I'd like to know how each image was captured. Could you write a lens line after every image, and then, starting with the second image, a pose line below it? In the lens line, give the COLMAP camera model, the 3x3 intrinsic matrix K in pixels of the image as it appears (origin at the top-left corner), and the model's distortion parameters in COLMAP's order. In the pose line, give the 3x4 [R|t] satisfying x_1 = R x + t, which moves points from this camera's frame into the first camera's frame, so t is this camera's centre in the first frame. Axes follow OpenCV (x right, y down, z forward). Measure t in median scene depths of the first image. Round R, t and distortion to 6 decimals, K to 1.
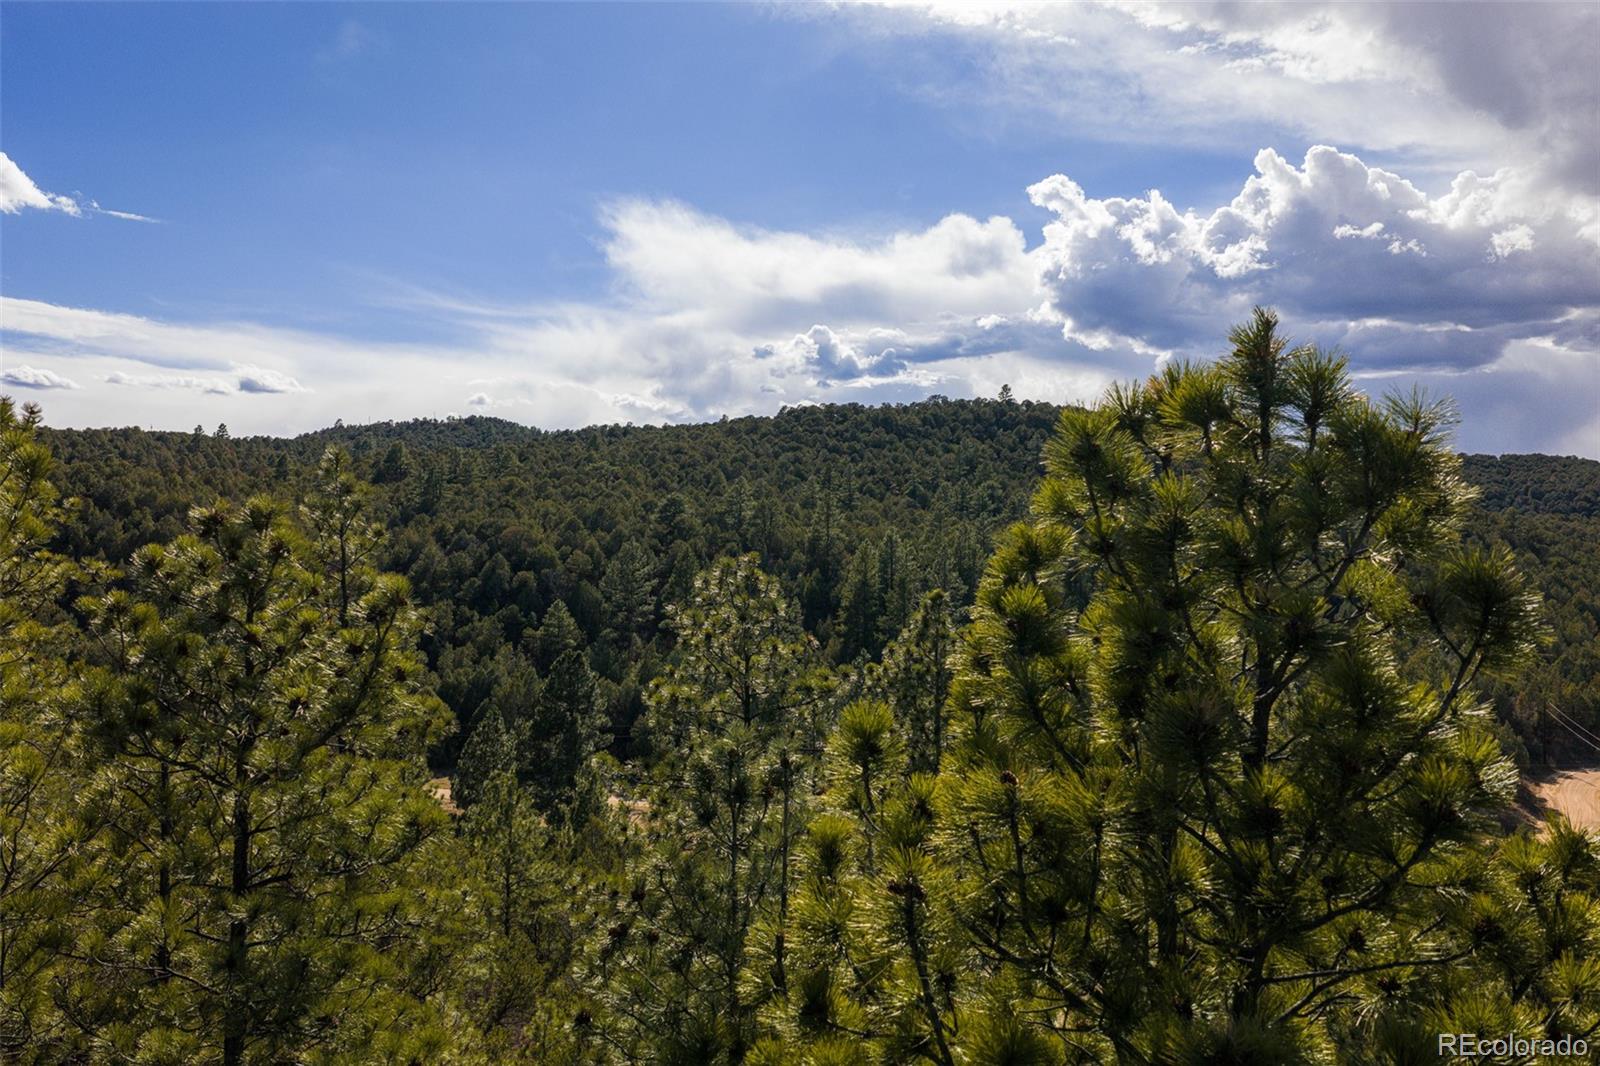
lens RADIAL K [[1317.5, 0, 800.0], [0, 1317.5, 533.0], [0, 0, 1]] dist [0.032356, -0.064167]
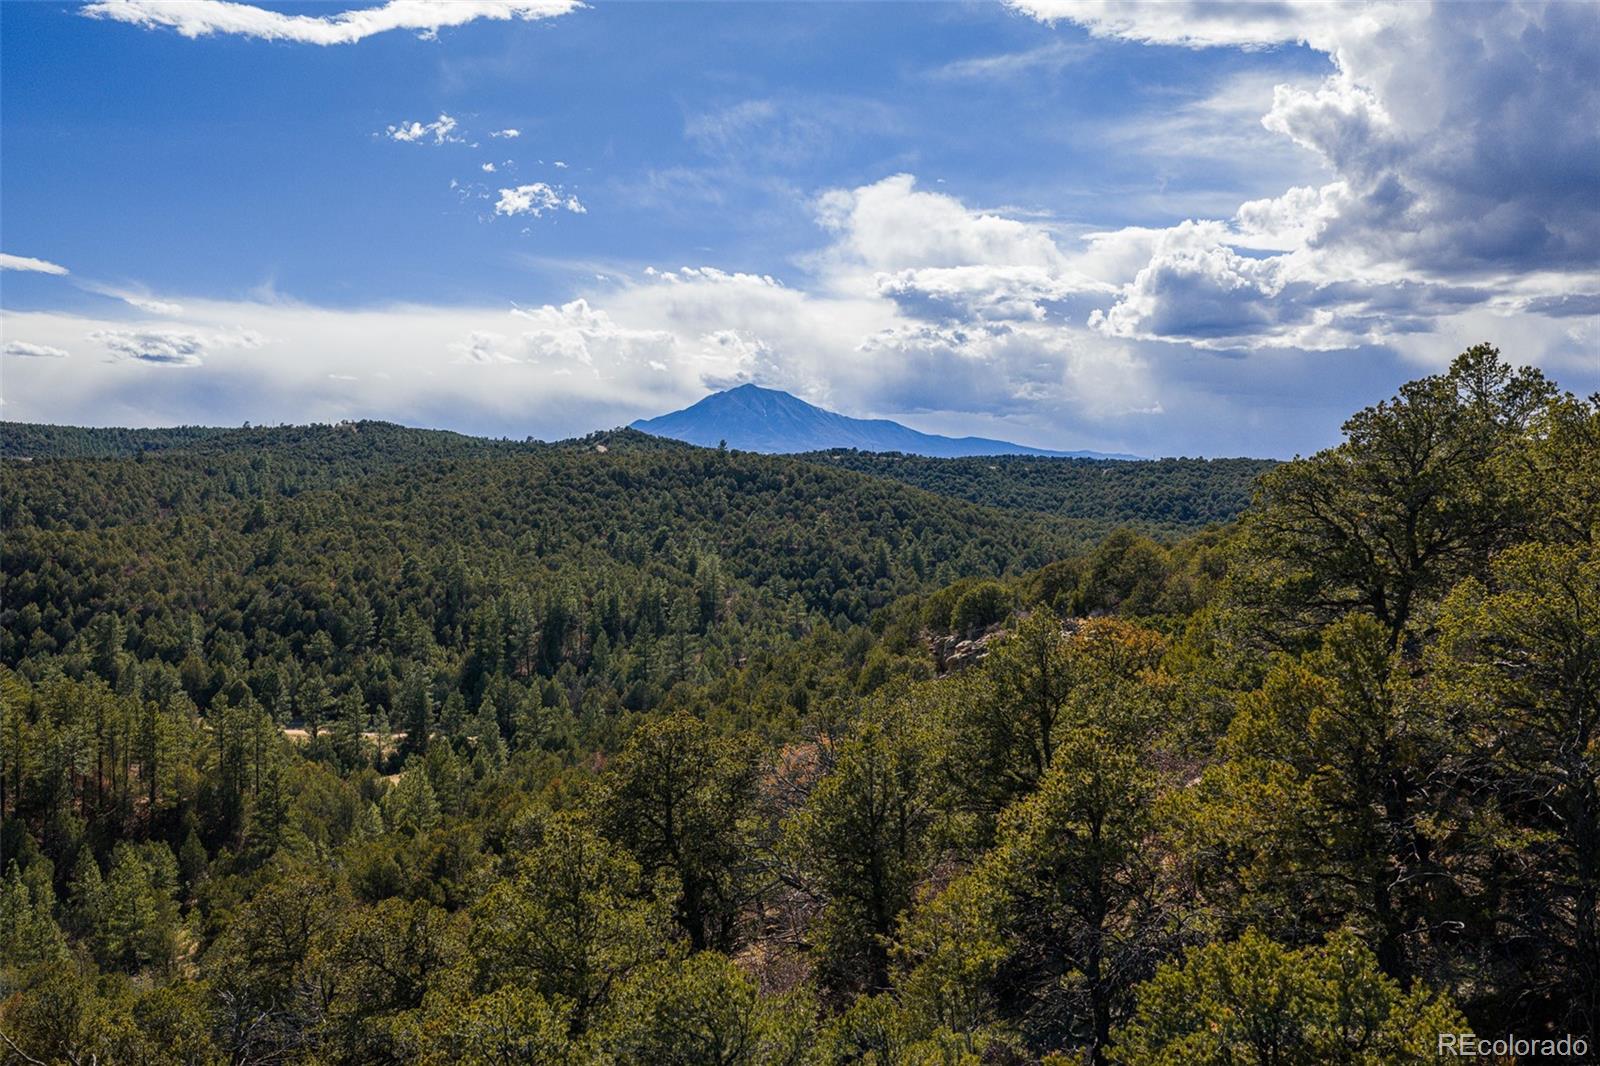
lens RADIAL K [[1317.5, 0, 800.0], [0, 1317.5, 533.0], [0, 0, 1]] dist [0.032356, -0.064167]
pose [[0.998938, -0.007477, 0.045454, 0.332168], [0.005850, 0.999341, 0.035831, -0.120757], [-0.045692, -0.035527, 0.998324, -0.724744]]
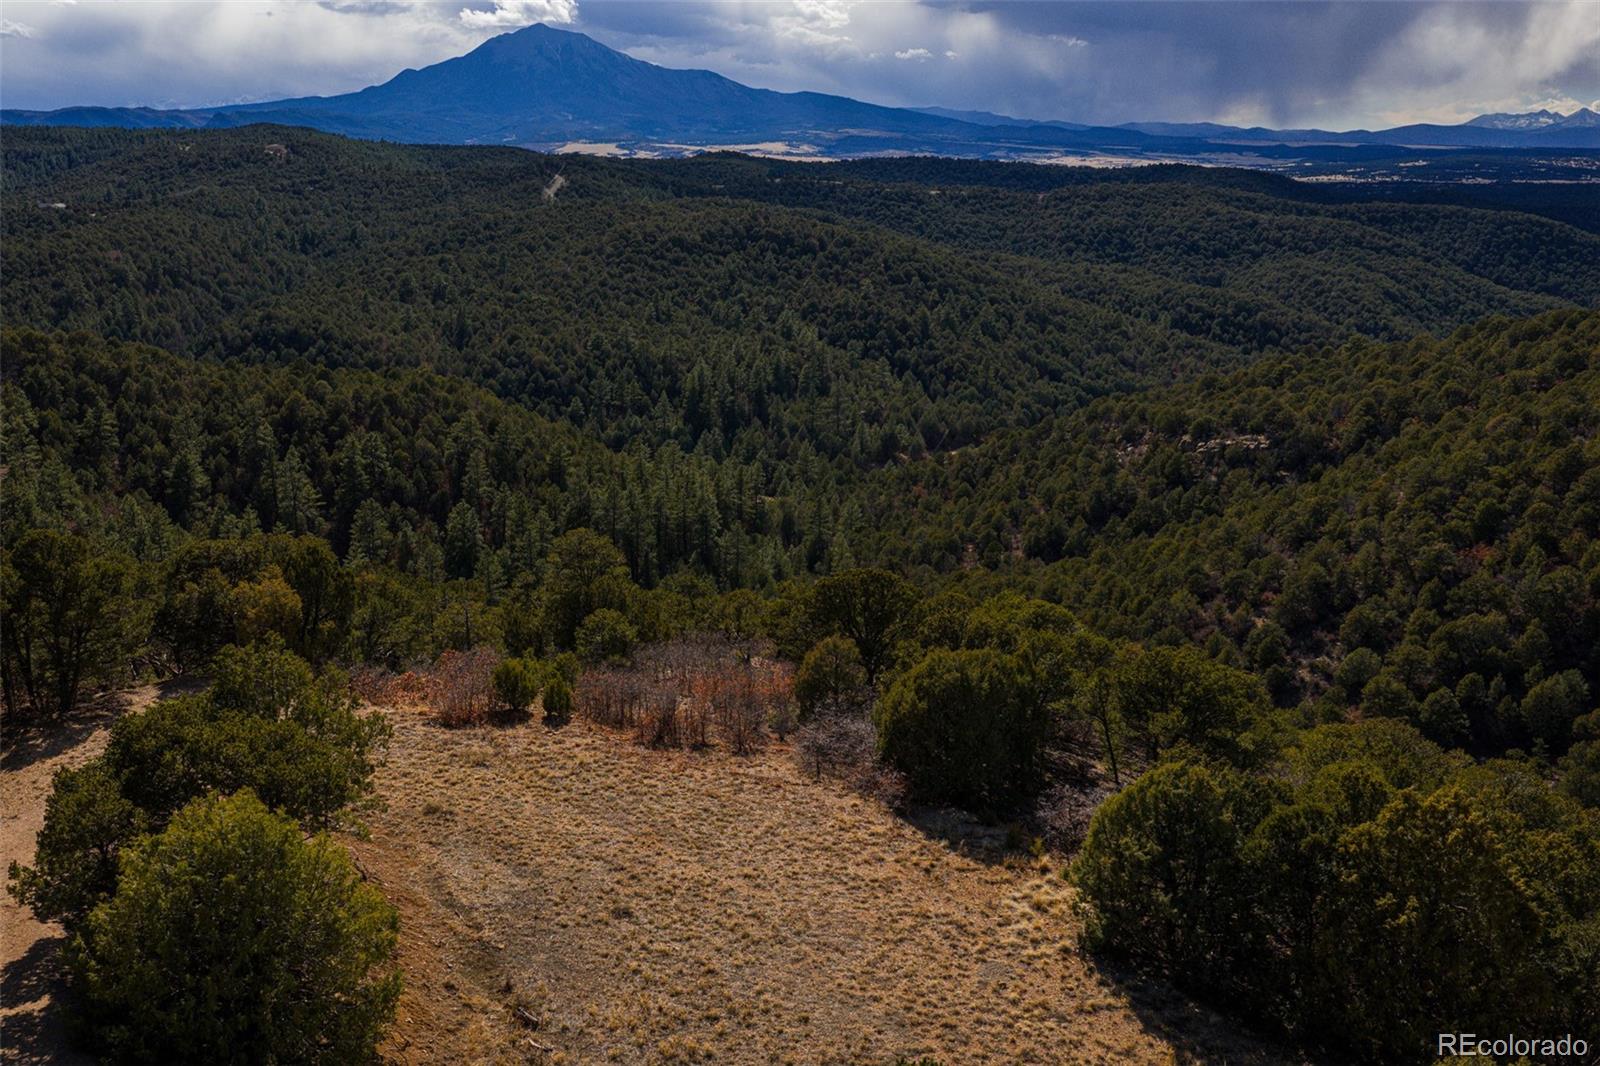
lens RADIAL K [[1503.5, 0, 689.5], [0, 1503.5, 589.5], [0, 0, 1]] dist [0.061276, -0.181448]
pose [[0.994260, -0.036093, 0.100721, -0.217993], [0.006351, 0.959633, 0.281185, -0.333717], [-0.106805, -0.278931, 0.954353, -1.569935]]
